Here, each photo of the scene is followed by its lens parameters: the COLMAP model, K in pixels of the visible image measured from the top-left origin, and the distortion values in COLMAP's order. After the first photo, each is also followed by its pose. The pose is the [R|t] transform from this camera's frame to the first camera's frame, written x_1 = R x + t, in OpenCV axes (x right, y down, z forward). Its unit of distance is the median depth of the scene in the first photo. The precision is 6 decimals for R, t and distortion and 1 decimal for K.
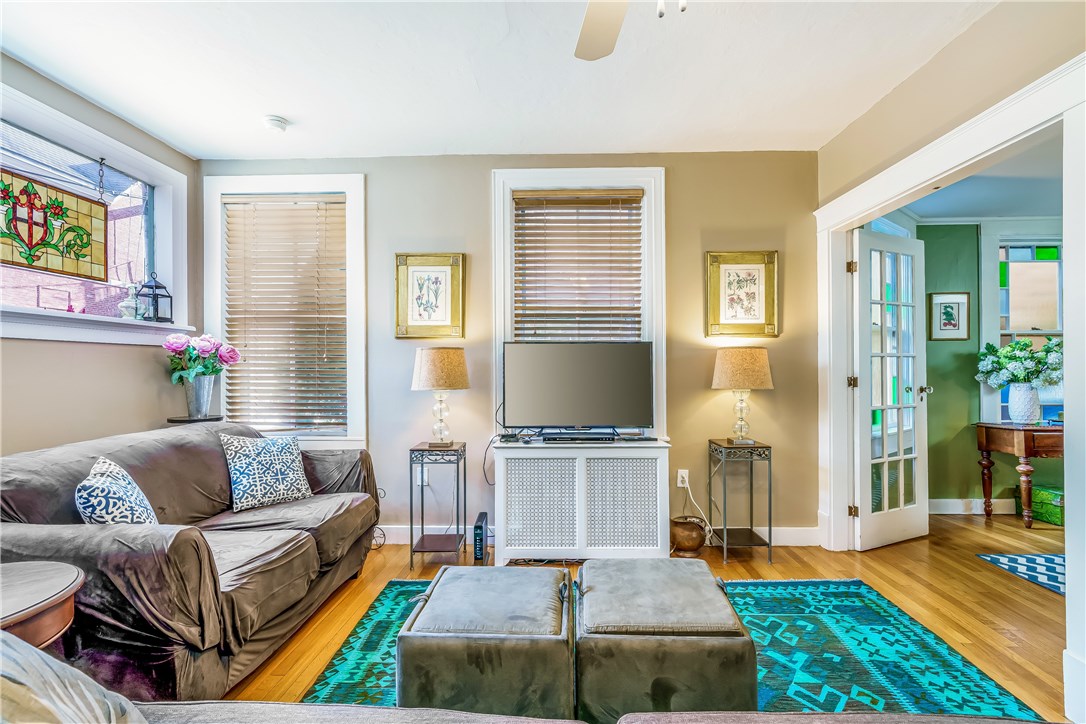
lens RADIAL K [[500.5, 0, 551.2], [0, 500.5, 360.8], [0, 0, 1]] dist [0.003176, 0.000132]
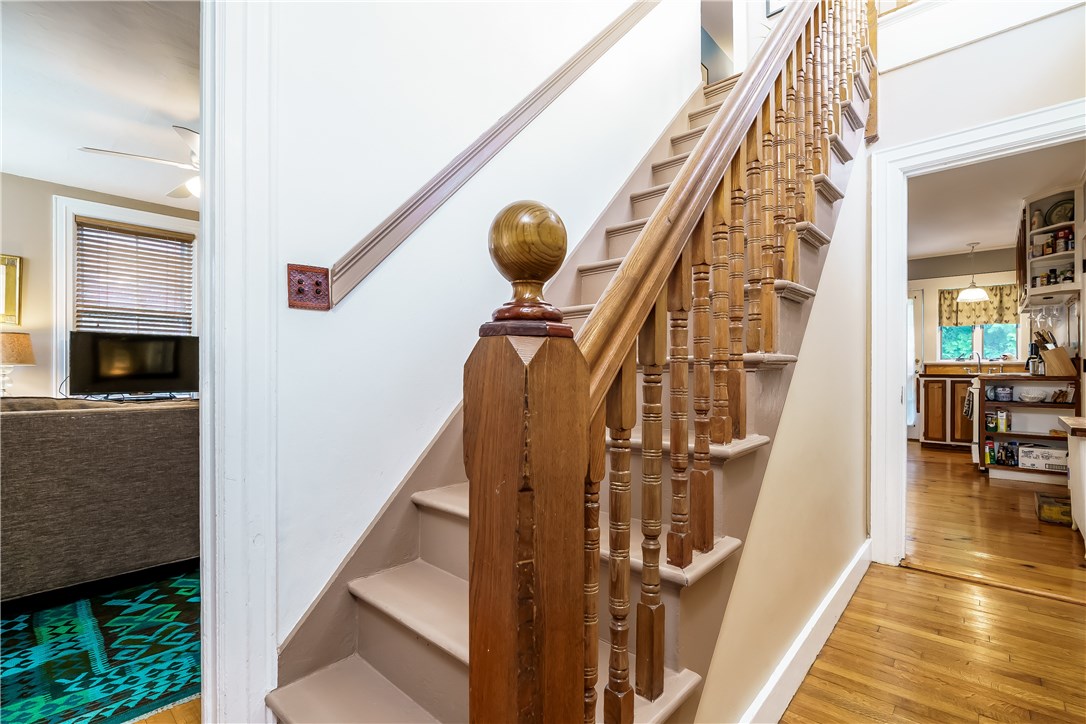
lens RADIAL K [[500.5, 0, 549.1], [0, 500.5, 364.9], [0, 0, 1]] dist [0.003176, 0.000132]
pose [[0.638613, 0.007844, 0.769488, -0.290965], [-0.003062, 0.999966, -0.007652, 0.055859], [-0.769522, 0.002531, 0.638616, -0.783527]]
